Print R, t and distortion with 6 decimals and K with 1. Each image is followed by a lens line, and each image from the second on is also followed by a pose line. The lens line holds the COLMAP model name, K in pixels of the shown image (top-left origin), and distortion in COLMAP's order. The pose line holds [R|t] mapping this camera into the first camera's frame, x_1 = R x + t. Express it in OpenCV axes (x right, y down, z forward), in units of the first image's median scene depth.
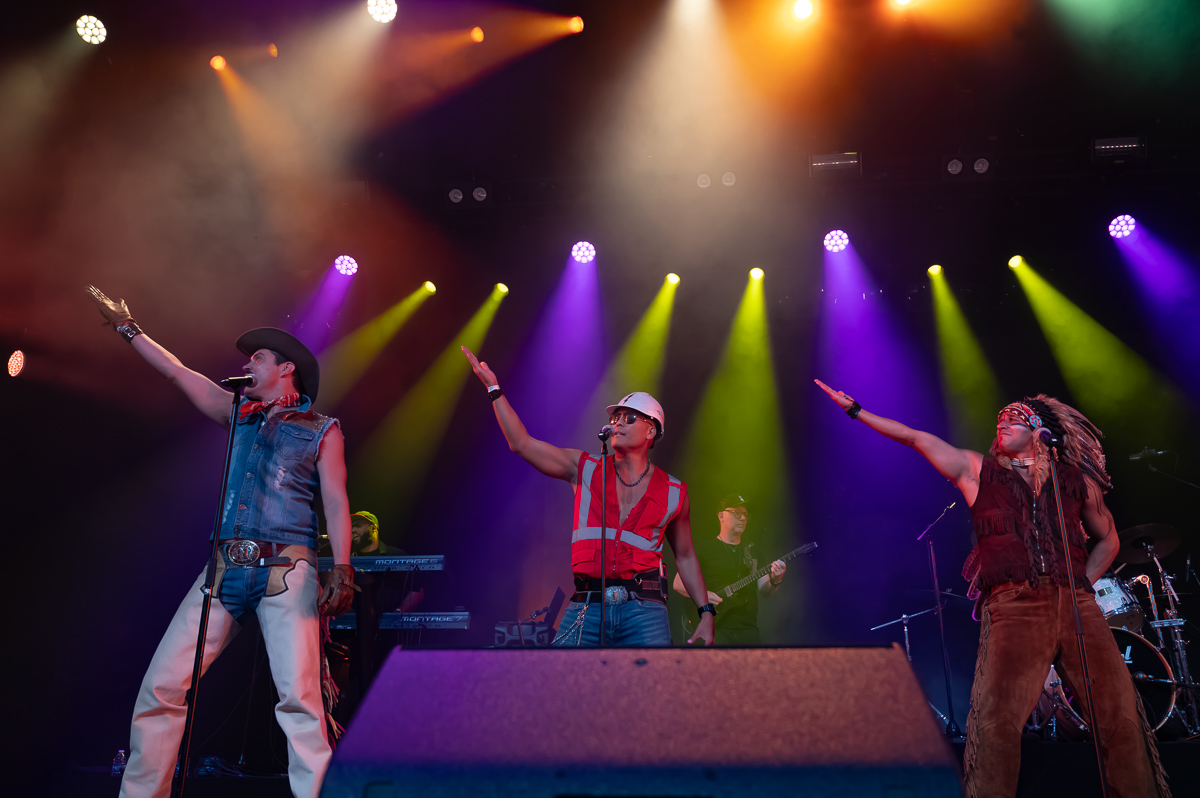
lens RADIAL K [[1033.4, 0, 600.0], [0, 1033.4, 399.0], [0, 0, 1]] dist [0.002944, 0.001321]
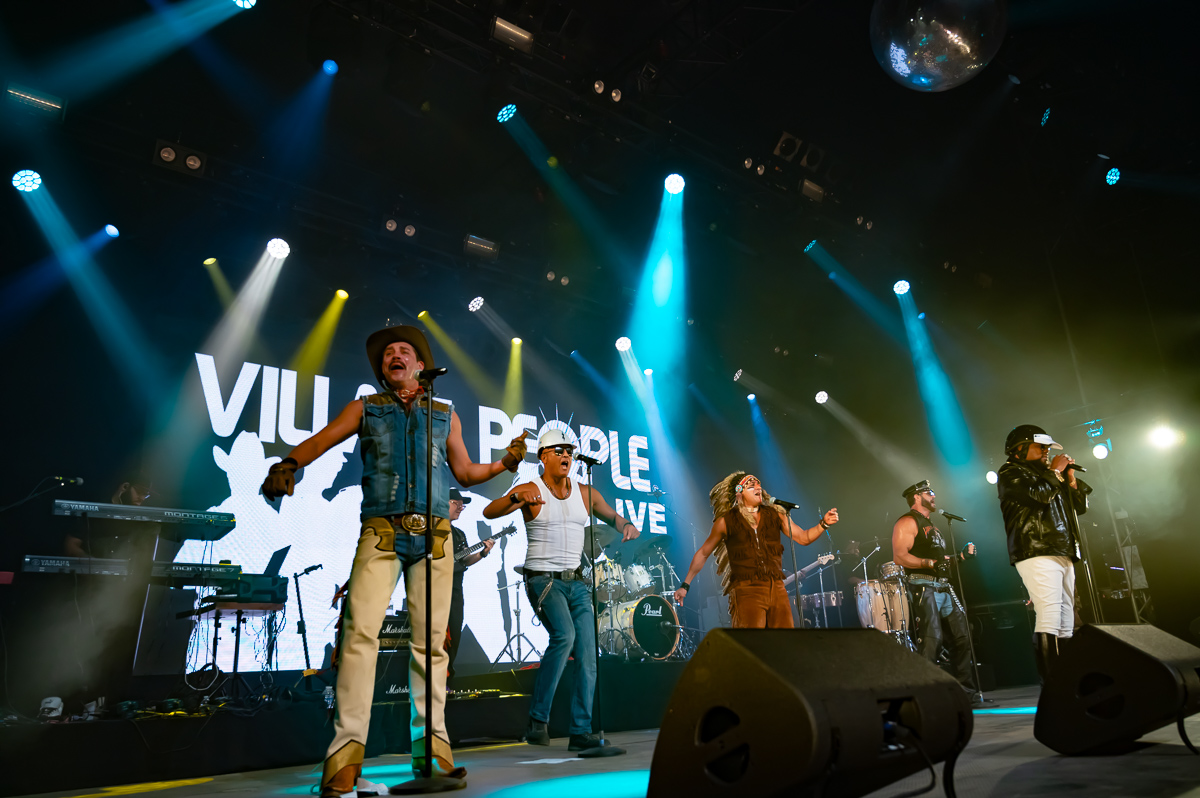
lens RADIAL K [[868.7, 0, 602.5], [0, 868.7, 456.7], [0, 0, 1]] dist [-0.003654, -0.002419]
pose [[0.689976, 0.138691, 0.710421, -0.589346], [-0.196317, 0.980540, -0.000756, 0.015488], [-0.696701, -0.138946, 0.703777, 0.084946]]
